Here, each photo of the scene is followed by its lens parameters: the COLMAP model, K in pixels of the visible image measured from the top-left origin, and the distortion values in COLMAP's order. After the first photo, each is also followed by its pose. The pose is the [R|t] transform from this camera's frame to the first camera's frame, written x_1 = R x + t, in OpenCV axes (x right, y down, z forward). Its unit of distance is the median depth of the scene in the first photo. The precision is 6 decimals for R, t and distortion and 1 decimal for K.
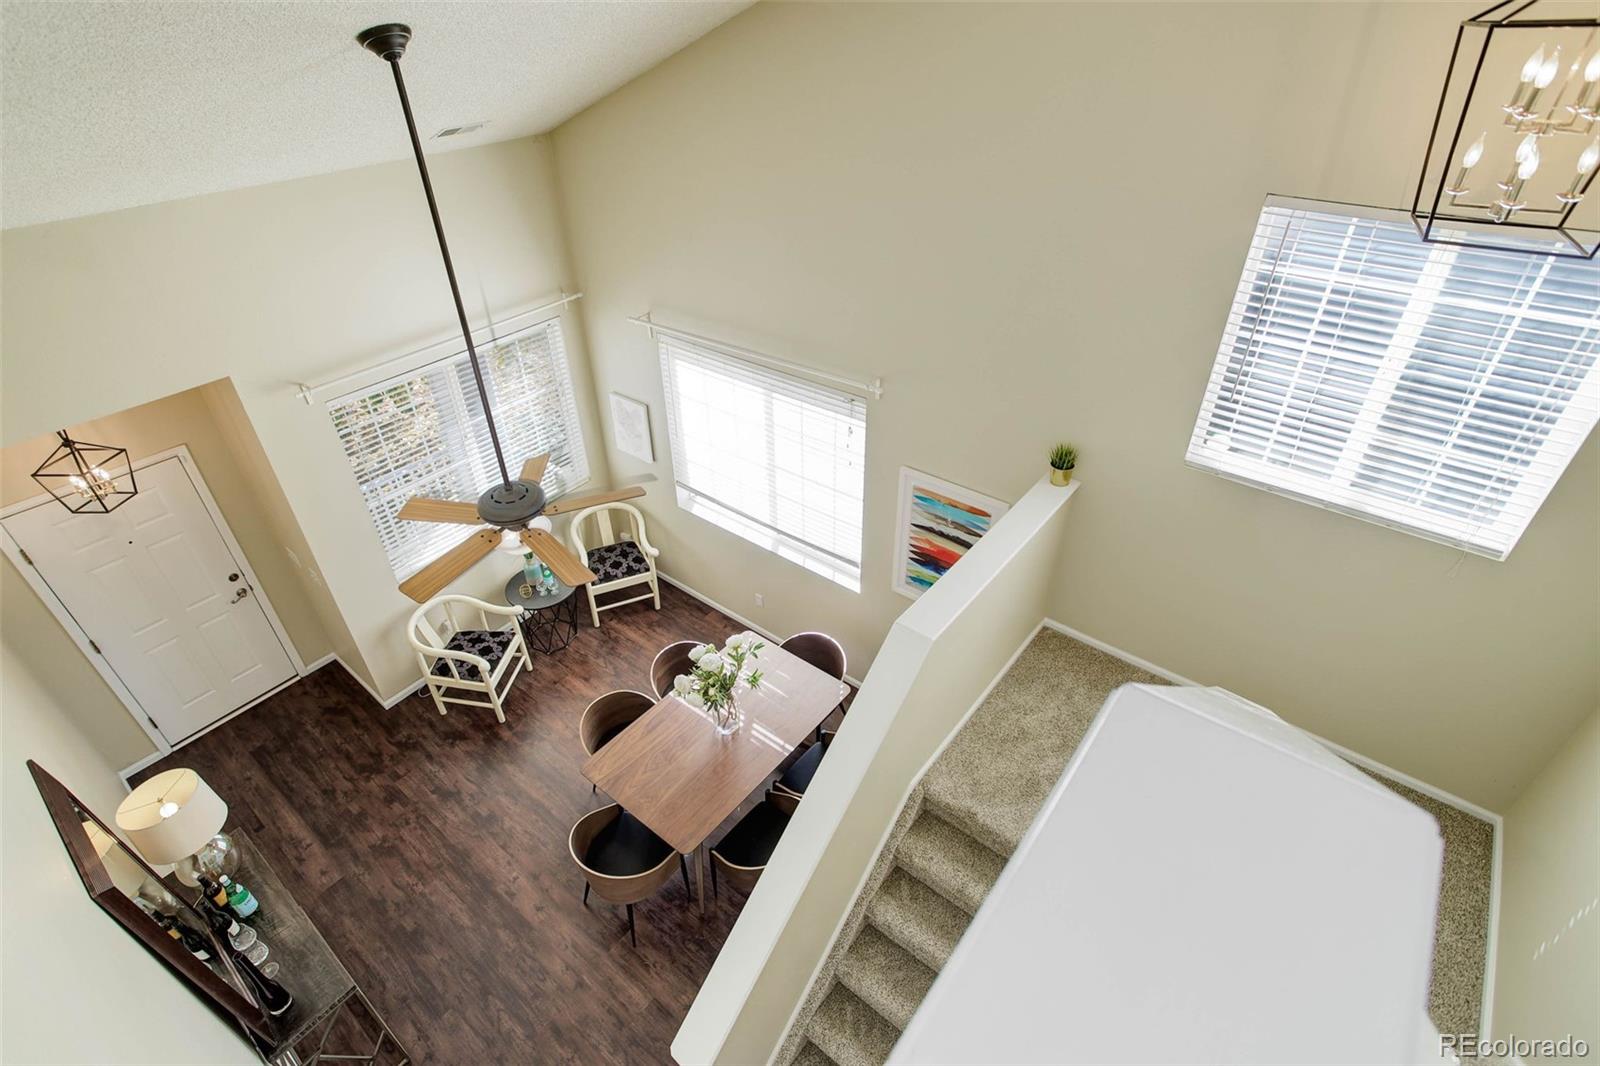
lens RADIAL K [[789.0, 0, 788.0], [0, 789.0, 524.1], [0, 0, 1]] dist [-0.059800, 0.037553]
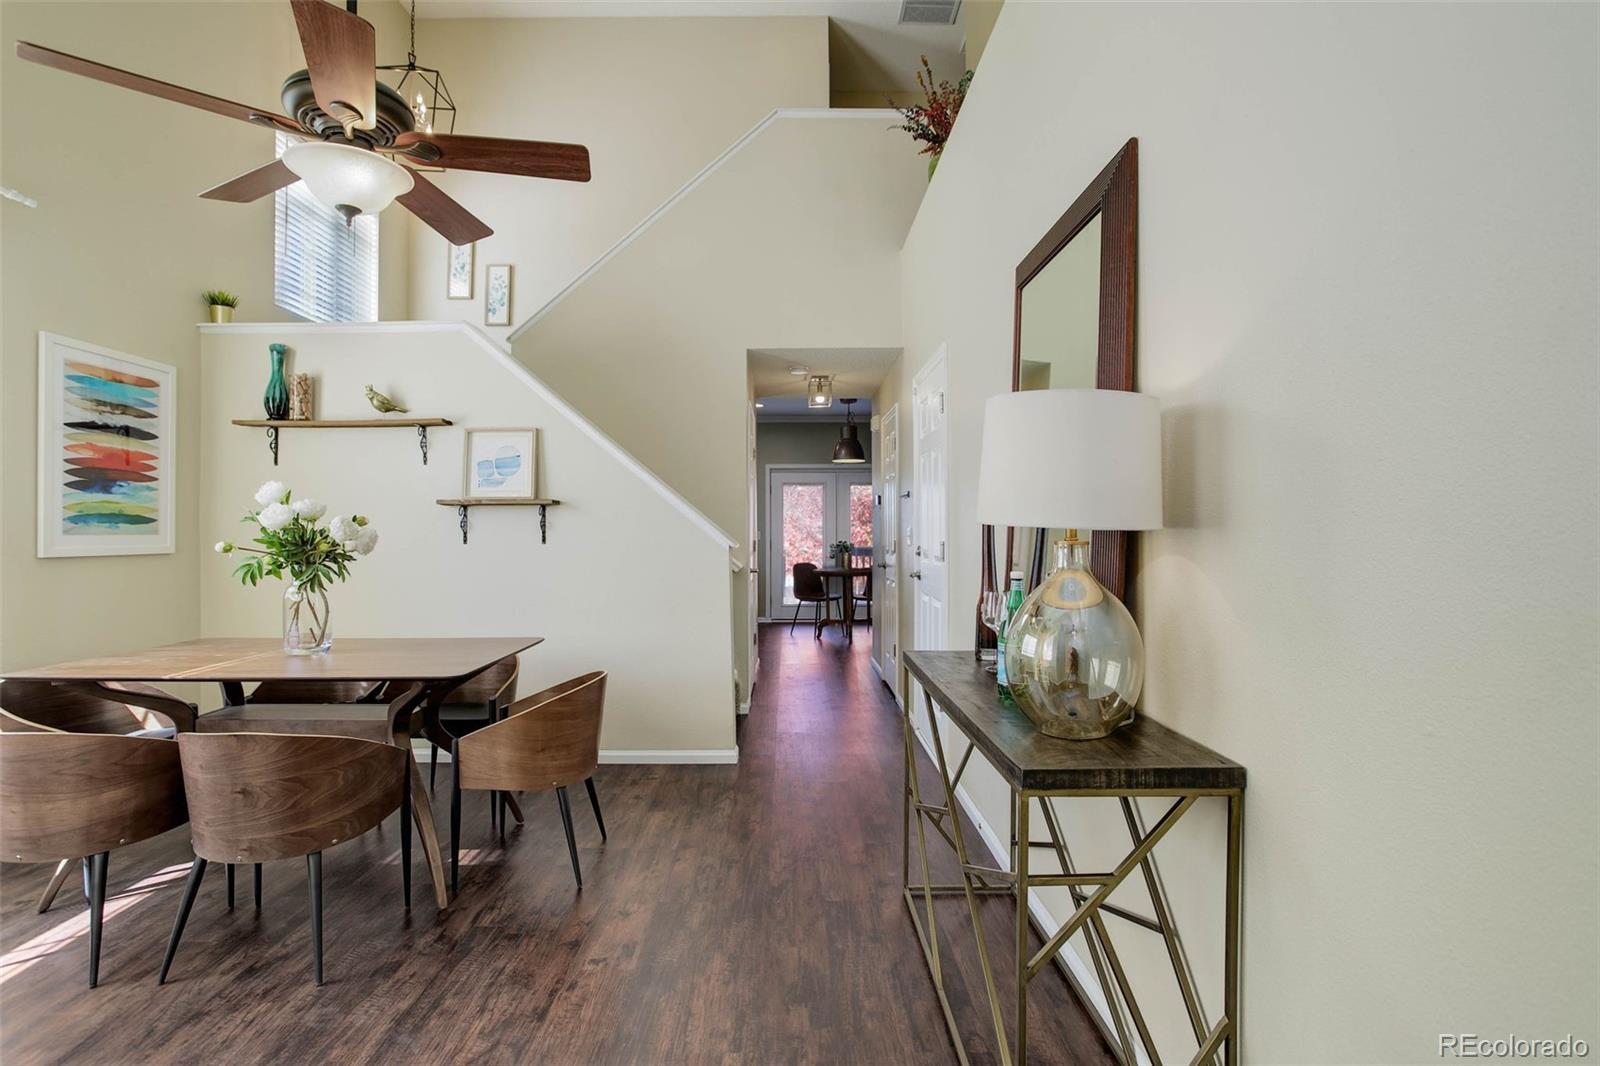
lens RADIAL K [[789.0, 0, 788.0], [0, 789.0, 524.1], [0, 0, 1]] dist [-0.059800, 0.037553]
pose [[-0.633957, 0.036231, 0.772519, -0.802853], [0.462843, 0.818035, 0.341460, 0.140574], [-0.619576, 0.574026, -0.535369, 1.043747]]
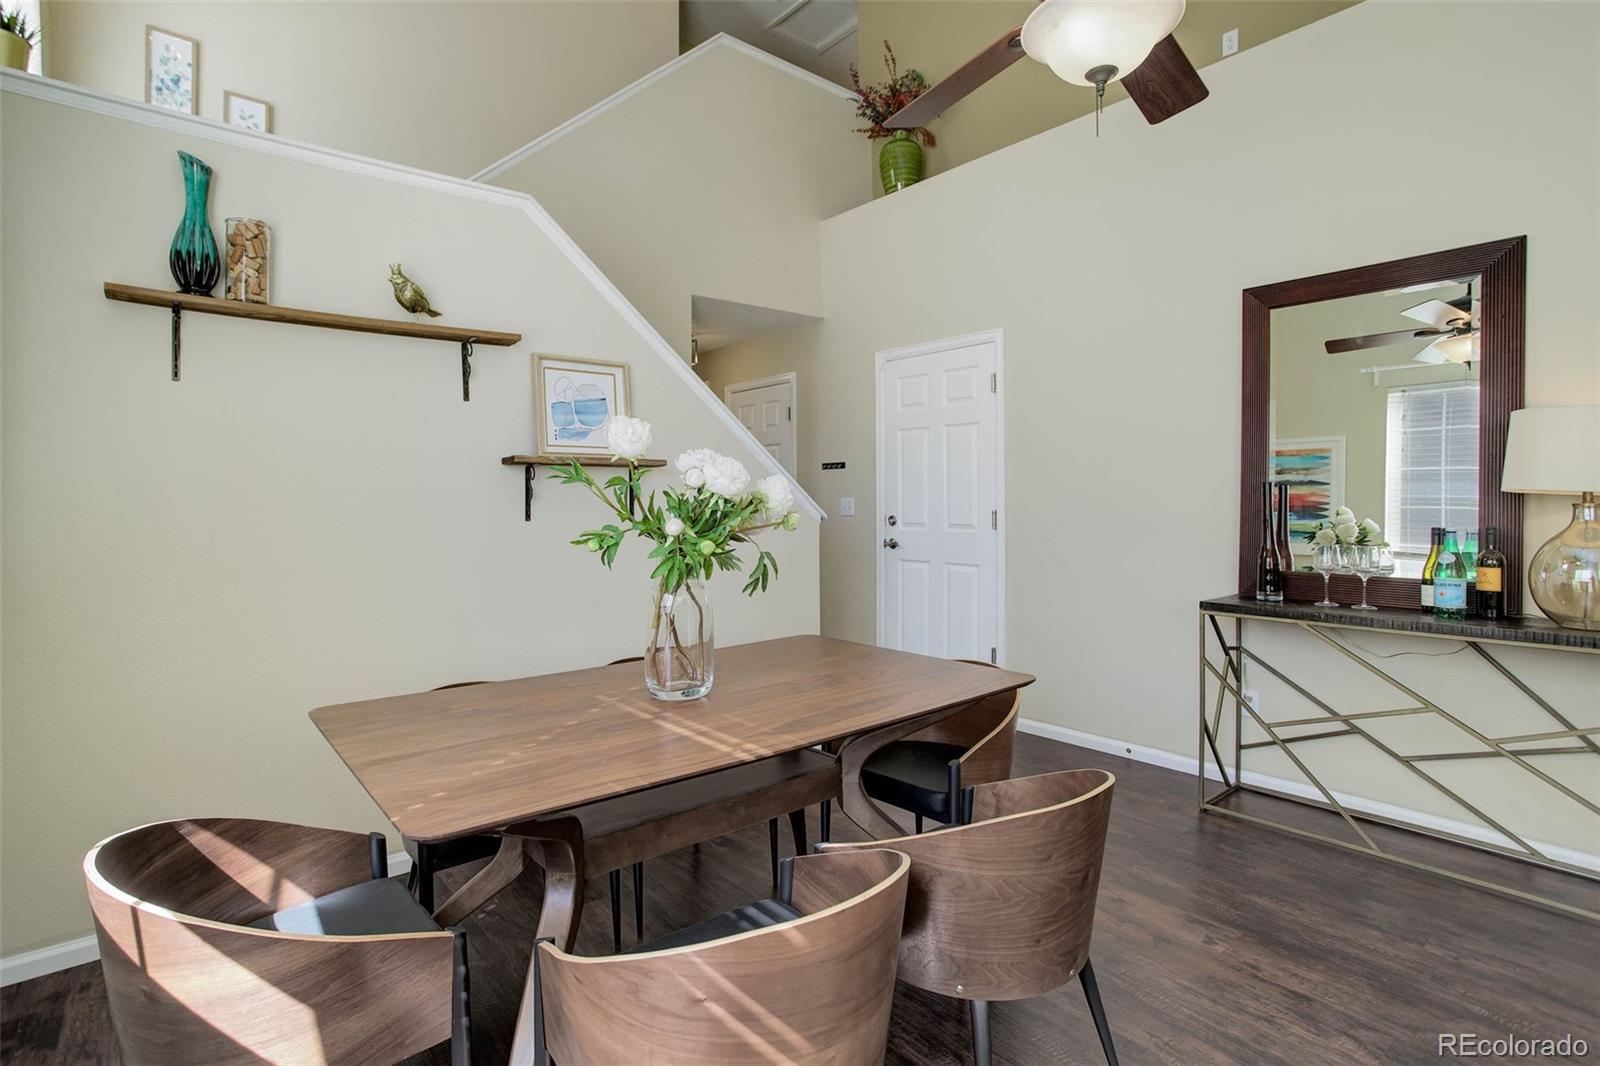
lens RADIAL K [[782.8, 0, 792.4], [0, 782.8, 516.0], [0, 0, 1]] dist [-0.063108, 0.022641]
pose [[-0.980632, 0.026730, 0.194029, -0.220673], [0.136378, 0.804222, 0.578470, -0.028799], [-0.140579, 0.593727, -0.792291, 1.252203]]
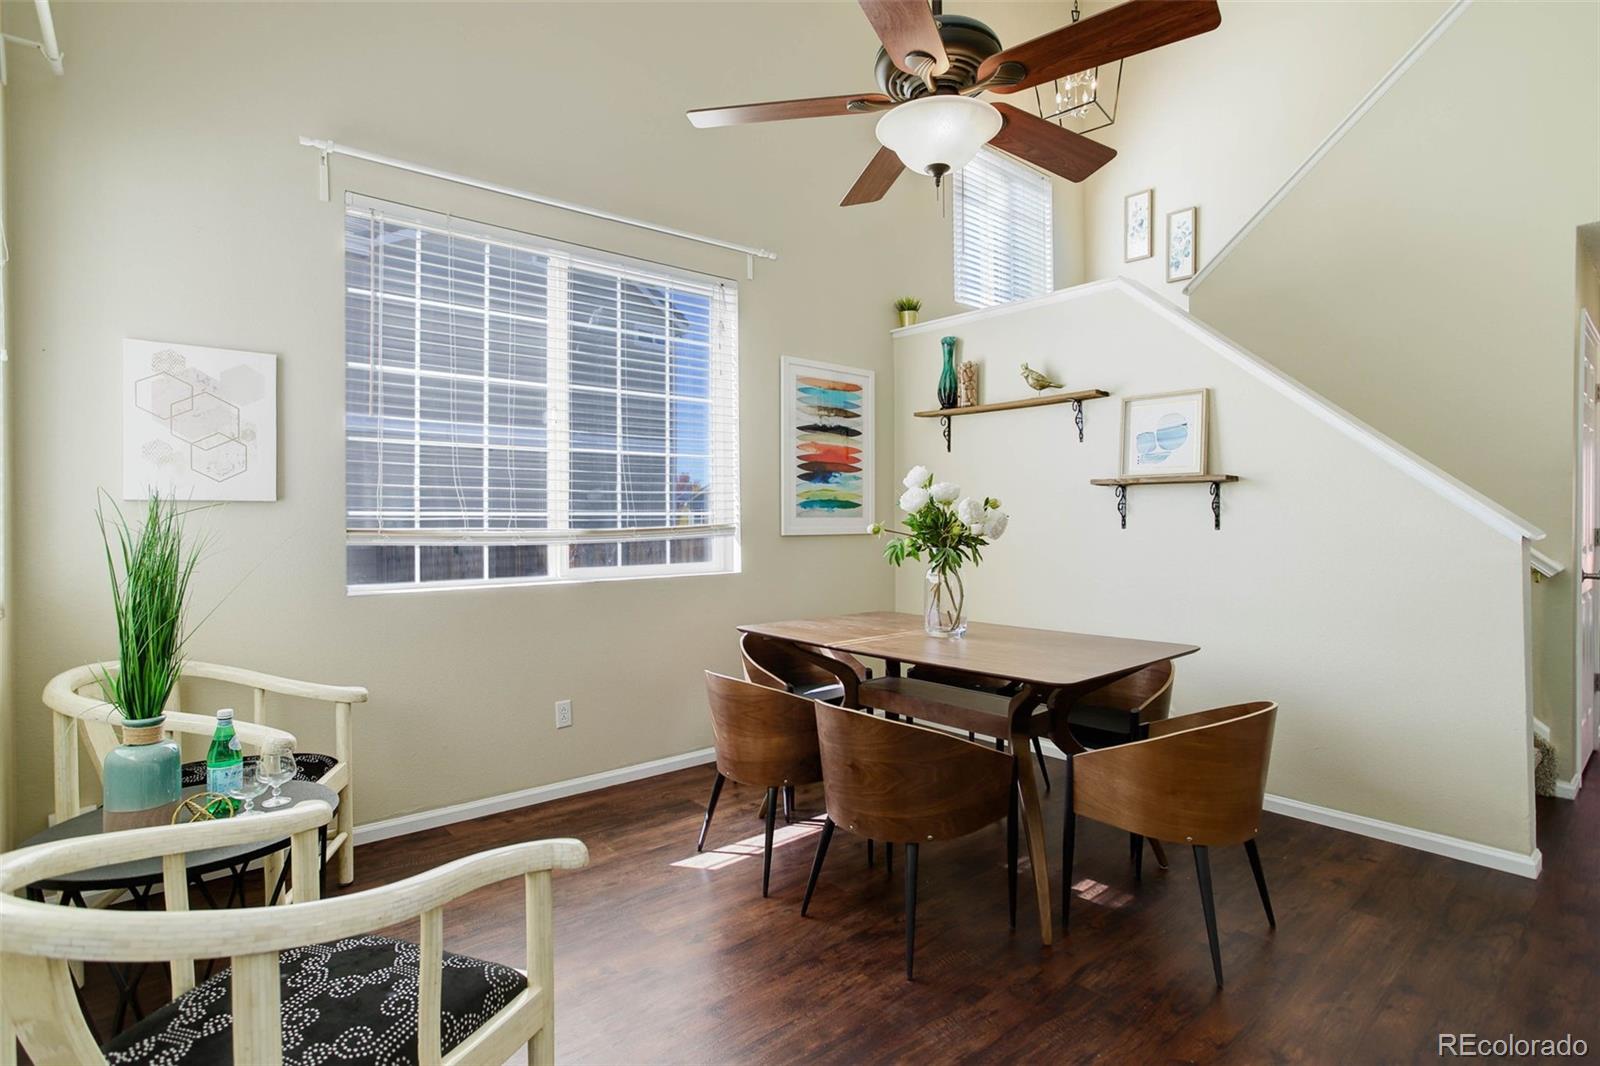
lens RADIAL K [[789.0, 0, 788.0], [0, 789.0, 524.1], [0, 0, 1]] dist [-0.059800, 0.037553]
pose [[0.185344, 0.016599, 0.982534, -0.721717], [0.564998, 0.816265, -0.120371, 0.191395], [-0.804006, 0.577439, 0.141911, 0.967767]]
